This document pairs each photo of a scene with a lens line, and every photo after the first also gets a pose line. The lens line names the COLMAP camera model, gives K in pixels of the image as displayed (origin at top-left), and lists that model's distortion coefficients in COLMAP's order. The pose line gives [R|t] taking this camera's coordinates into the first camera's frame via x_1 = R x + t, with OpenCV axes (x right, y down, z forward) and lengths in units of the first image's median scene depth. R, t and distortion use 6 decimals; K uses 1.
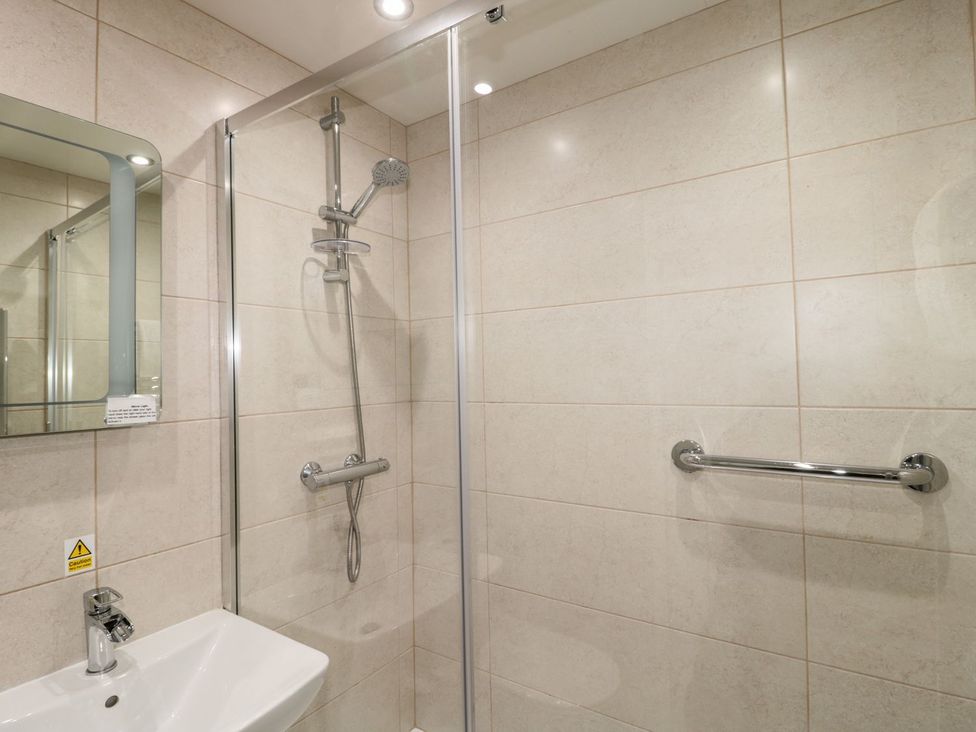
lens RADIAL K [[503.6, 0, 488.0], [0, 503.6, 366.0], [0, 0, 1]] dist [-0.003762, -0.010515]
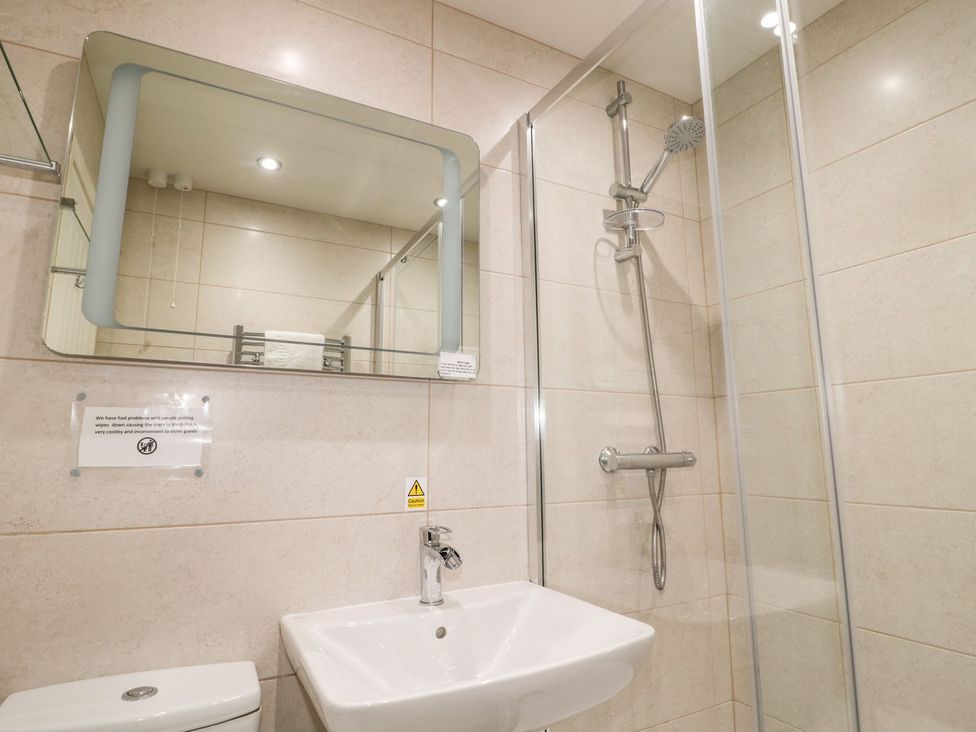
lens RADIAL K [[546.0, 0, 488.0], [0, 546.0, 366.0], [0, 0, 1]] dist [-0.004433, -0.001544]
pose [[0.884474, -0.059435, -0.462788, -0.071569], [-0.002237, 0.991302, -0.131586, 0.171820], [0.466583, 0.117420, 0.876648, -0.007525]]
